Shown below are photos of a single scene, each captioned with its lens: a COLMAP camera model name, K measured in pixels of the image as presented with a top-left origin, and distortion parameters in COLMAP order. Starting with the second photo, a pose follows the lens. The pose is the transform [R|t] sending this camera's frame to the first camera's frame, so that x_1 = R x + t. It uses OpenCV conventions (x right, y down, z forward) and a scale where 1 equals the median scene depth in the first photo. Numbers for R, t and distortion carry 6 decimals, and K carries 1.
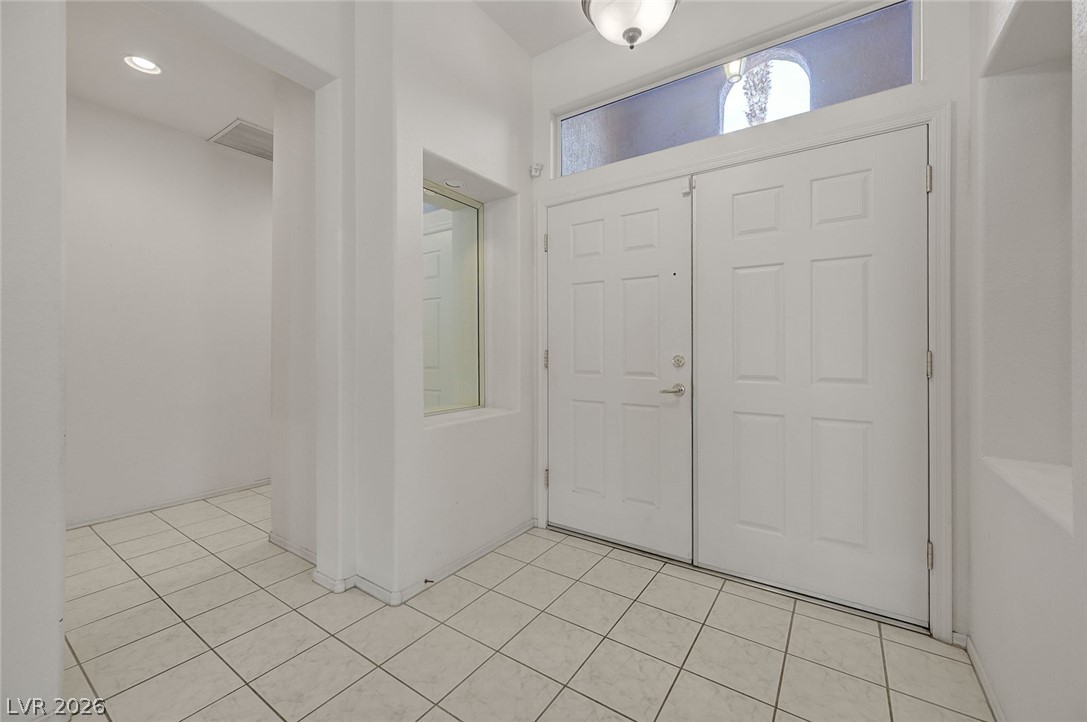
lens RADIAL K [[432.0, 0, 545.8], [0, 432.0, 349.5], [0, 0, 1]] dist [-0.003370, 0.000089]
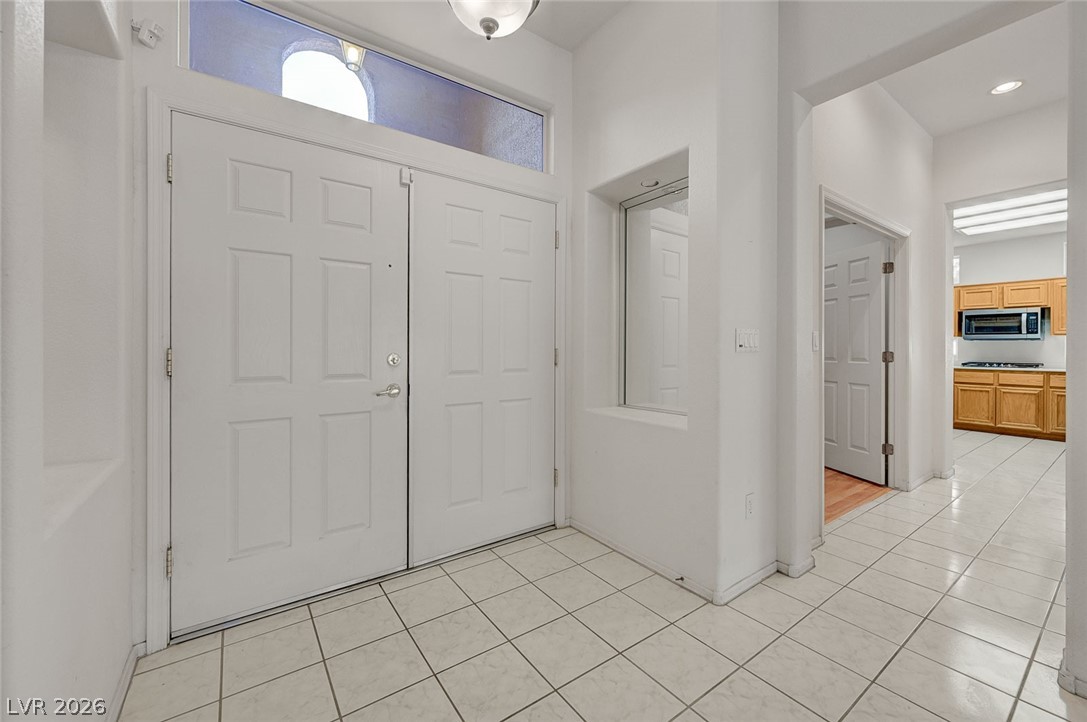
lens RADIAL K [[432.0, 0, 548.2], [0, 432.0, 350.2], [0, 0, 1]] dist [-0.003370, 0.000089]
pose [[0.341552, -0.003681, 0.939856, -0.495381], [-0.000960, 0.999990, 0.004266, 0.001821], [-0.939862, -0.002360, 0.341545, 0.396951]]
